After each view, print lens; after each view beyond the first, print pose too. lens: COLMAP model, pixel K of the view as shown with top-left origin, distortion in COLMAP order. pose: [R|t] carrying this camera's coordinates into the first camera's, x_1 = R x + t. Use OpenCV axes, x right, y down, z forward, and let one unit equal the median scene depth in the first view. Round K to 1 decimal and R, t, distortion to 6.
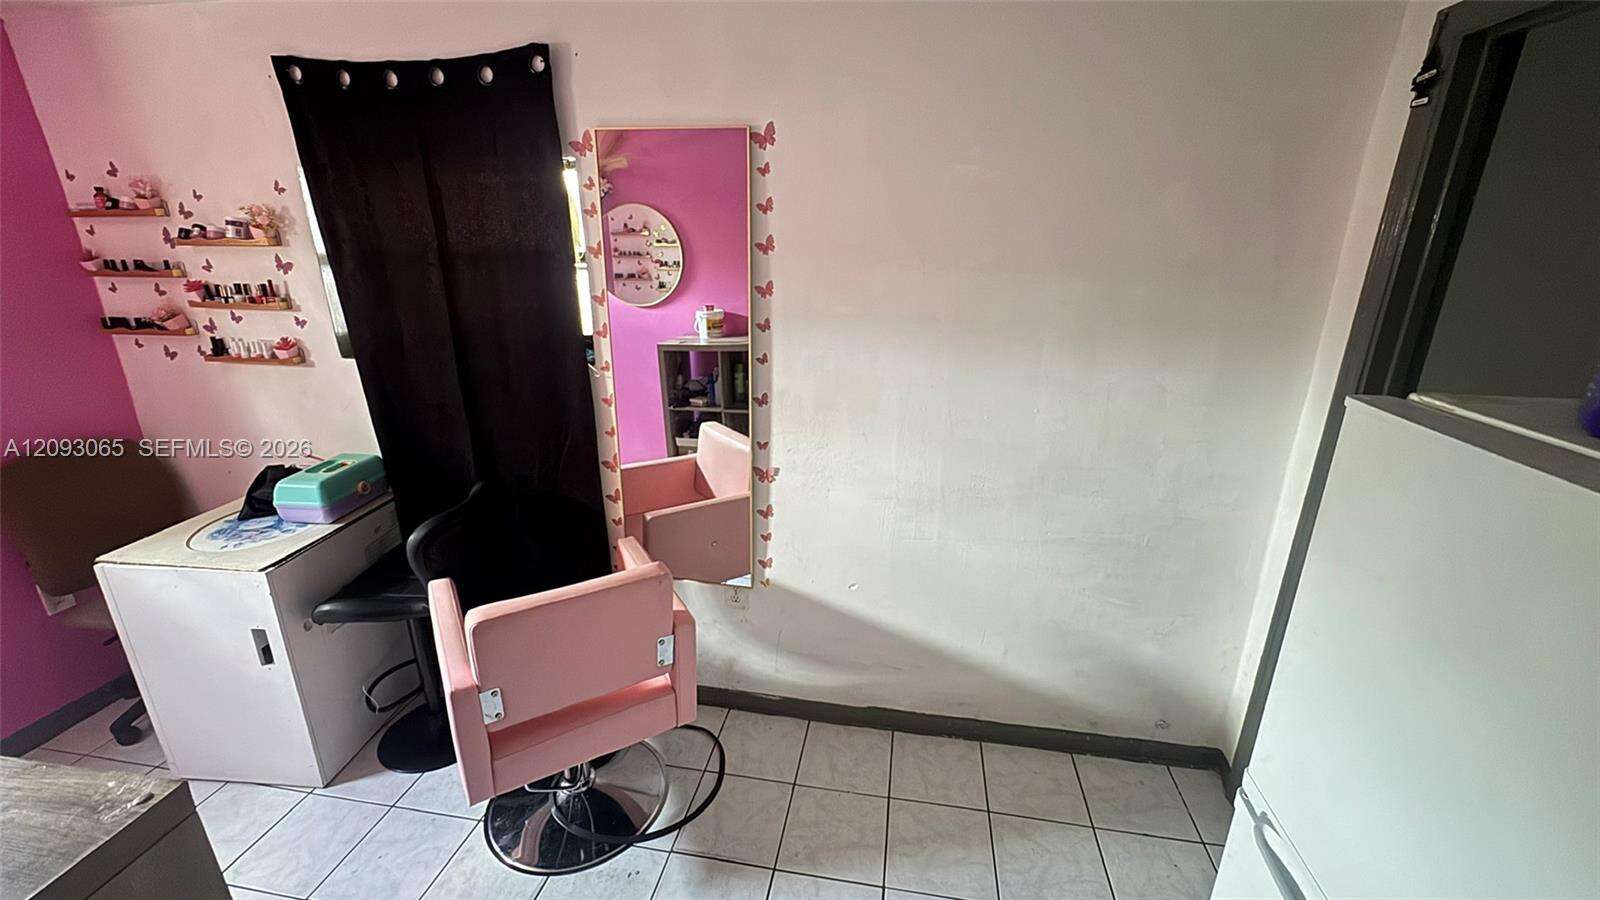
lens RADIAL K [[642.9, 0, 797.8], [0, 642.9, 446.7], [0, 0, 1]] dist [0.000094, 0.000090]
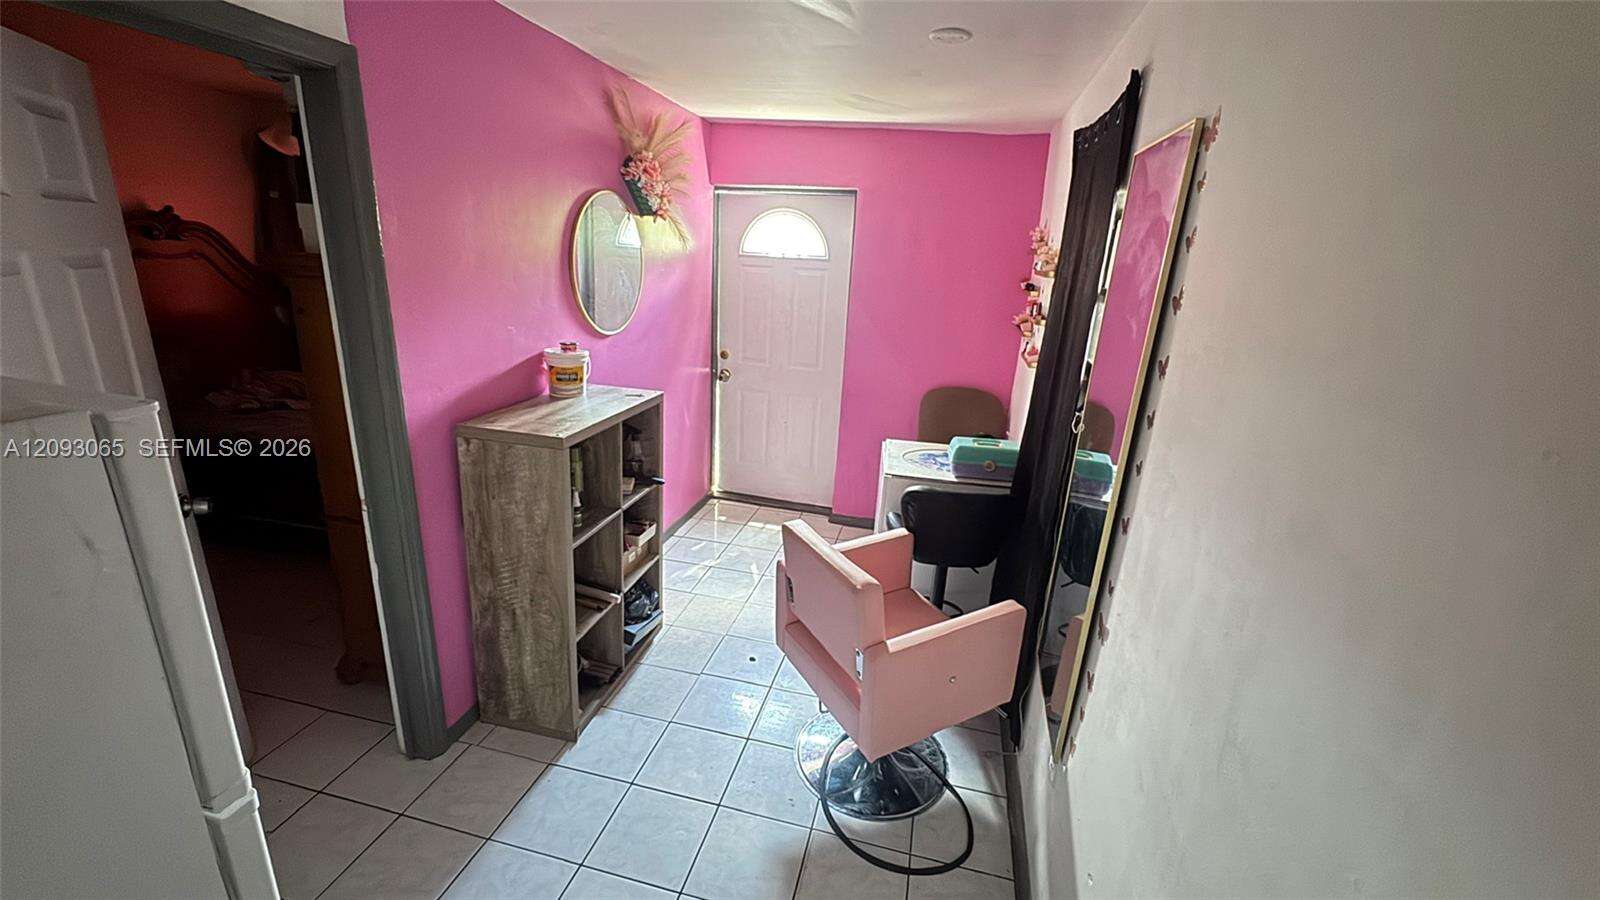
lens RADIAL K [[642.9, 0, 798.1], [0, 642.9, 451.4], [0, 0, 1]] dist [0.000094, 0.000090]
pose [[-0.049551, 0.295903, -0.953932, 0.564592], [-0.365831, 0.883352, 0.293012, -0.204431], [0.929361, 0.363497, 0.064480, 0.600623]]
